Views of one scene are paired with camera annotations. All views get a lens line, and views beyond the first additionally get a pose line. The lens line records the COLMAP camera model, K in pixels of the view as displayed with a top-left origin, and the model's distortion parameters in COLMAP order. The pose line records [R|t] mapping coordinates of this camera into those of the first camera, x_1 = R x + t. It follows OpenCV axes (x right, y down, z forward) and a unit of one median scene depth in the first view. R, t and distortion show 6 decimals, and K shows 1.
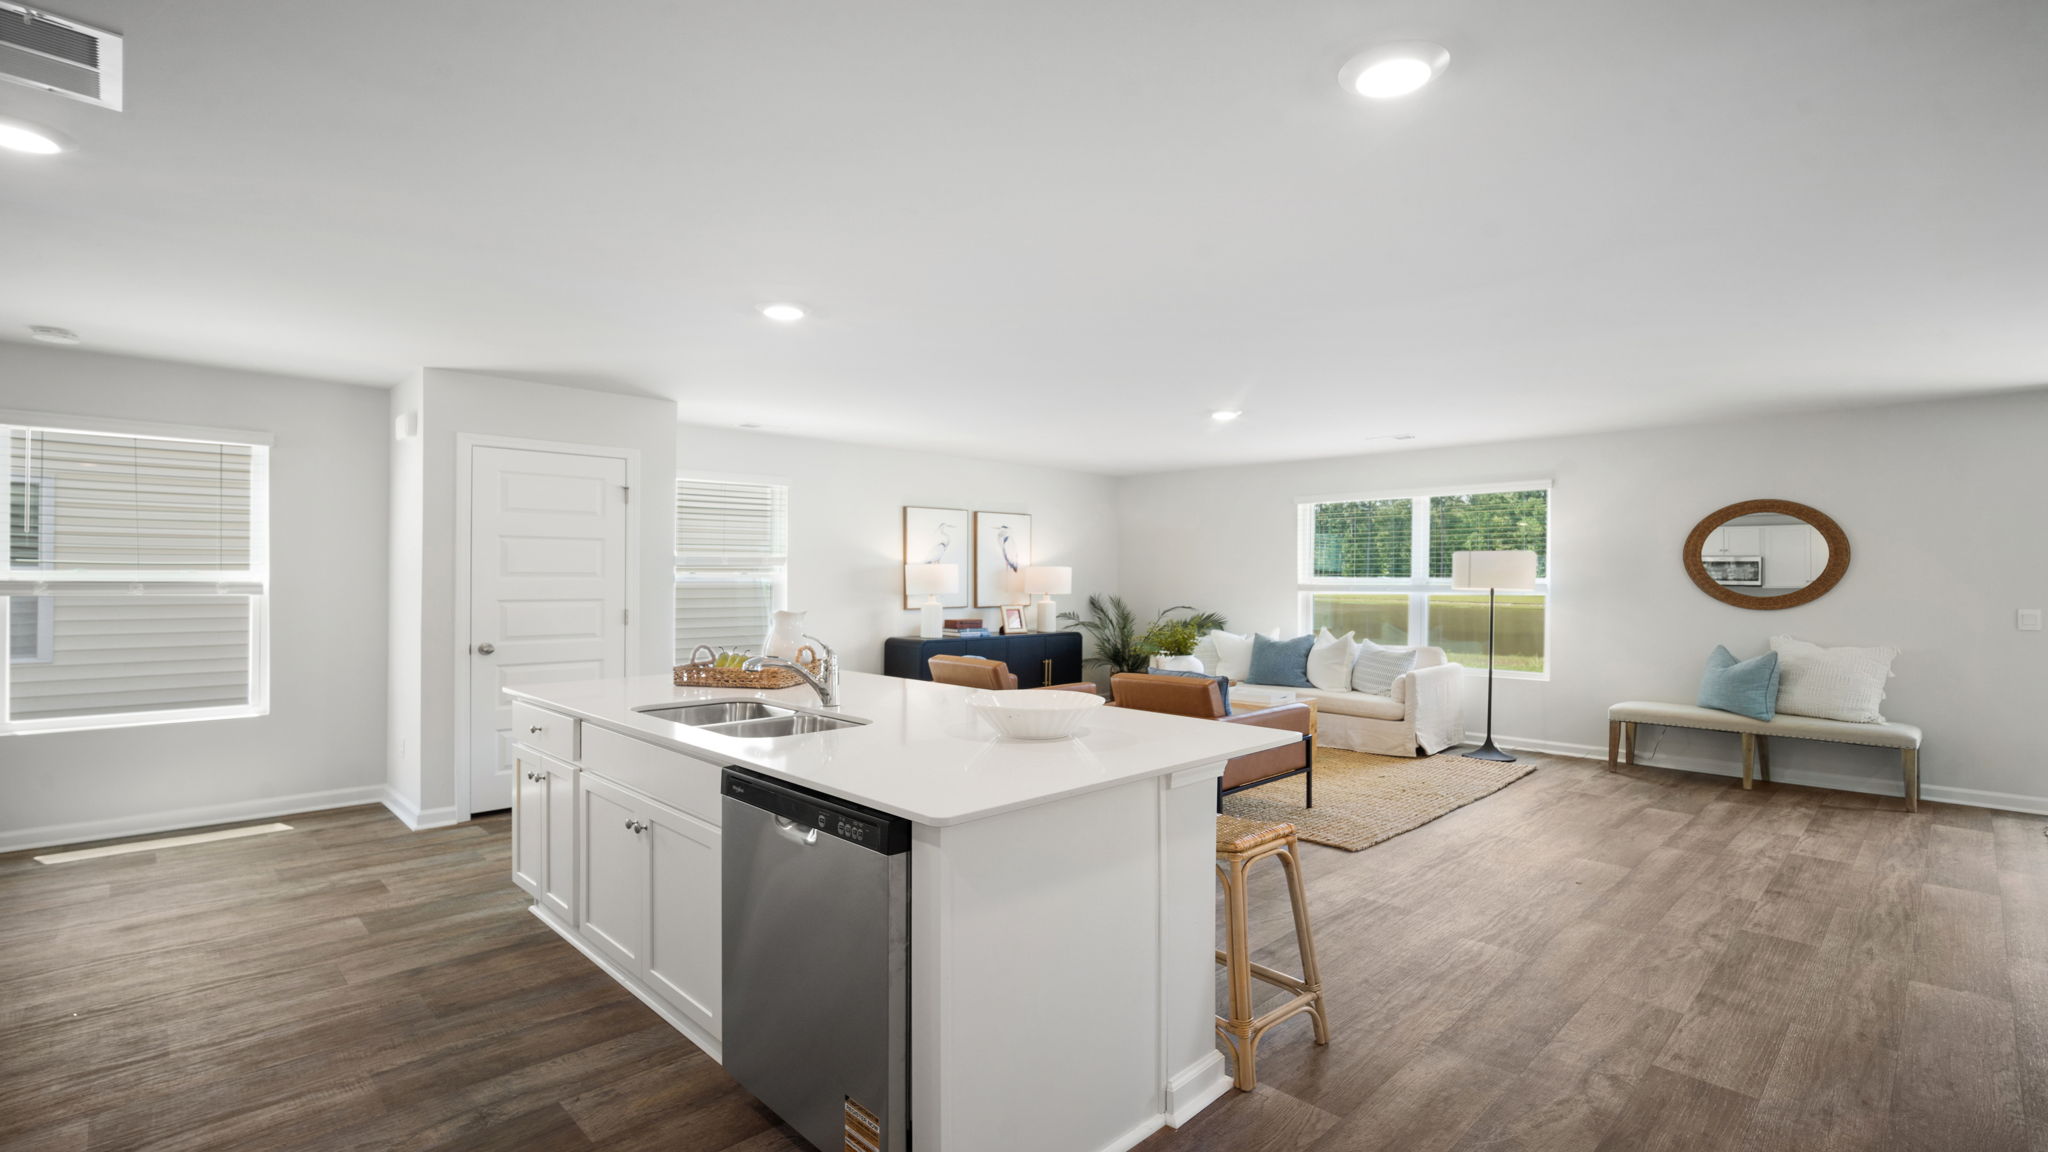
lens RADIAL K [[925.6, 0, 1024.0], [0, 925.6, 576.0], [0, 0, 1]] dist [-0.011280, -0.000110]
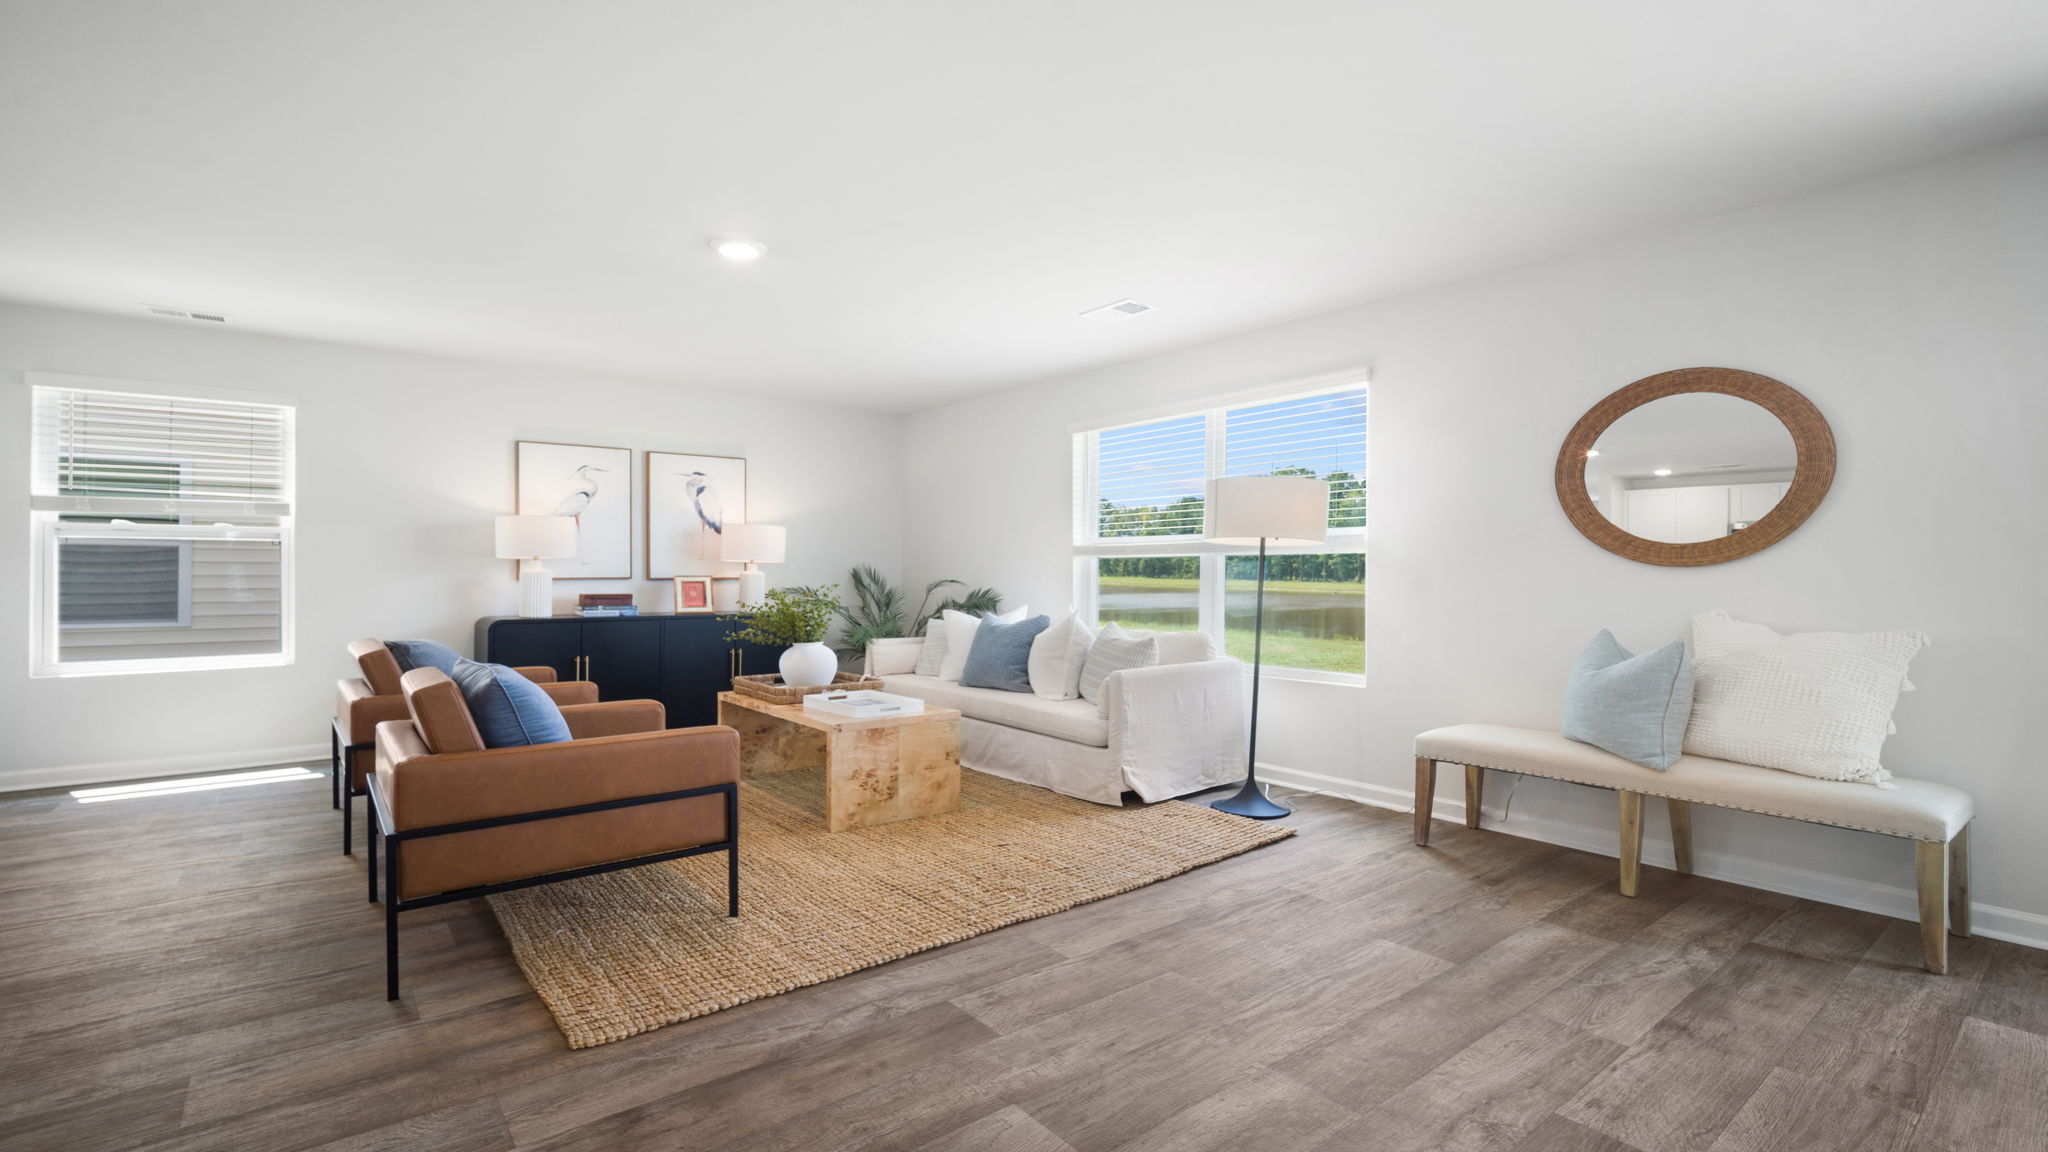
lens RADIAL K [[920.0, 0, 1020.6], [0, 920.0, 581.1], [0, 0, 1]] dist [-0.026051, 0.009746]
pose [[0.994720, 0.000370, -0.102623, 0.447974], [0.000691, 0.999947, 0.010309, 0.038506], [0.102621, -0.010326, 0.994667, 0.396992]]
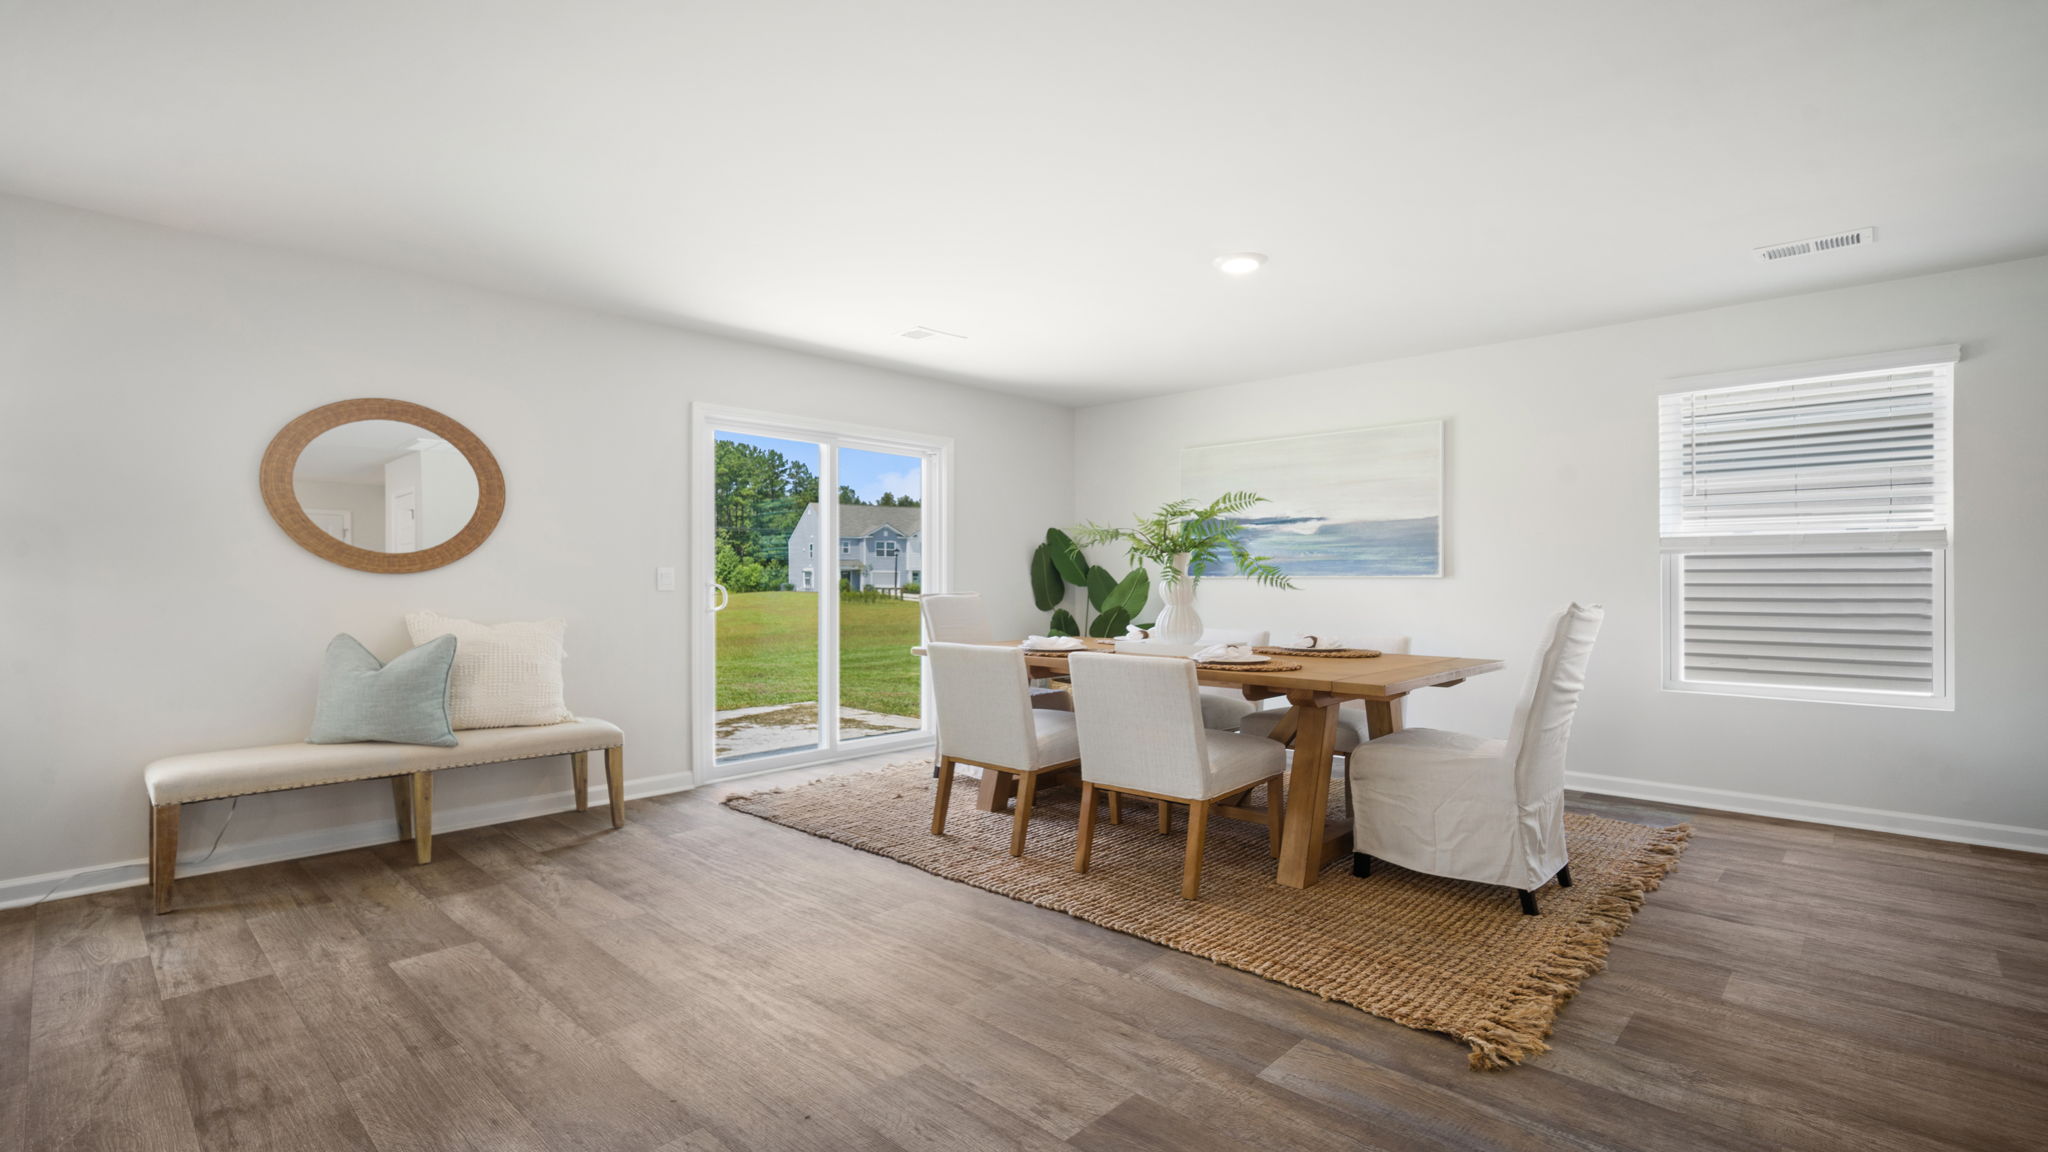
lens RADIAL K [[920.0, 0, 1020.6], [0, 920.0, 581.1], [0, 0, 1]] dist [-0.026051, 0.009746]
pose [[-0.048575, -0.006344, 0.998799, 0.150408], [-0.000368, 0.999980, 0.006333, 0.037041], [-0.998819, -0.000060, -0.048576, 0.579215]]
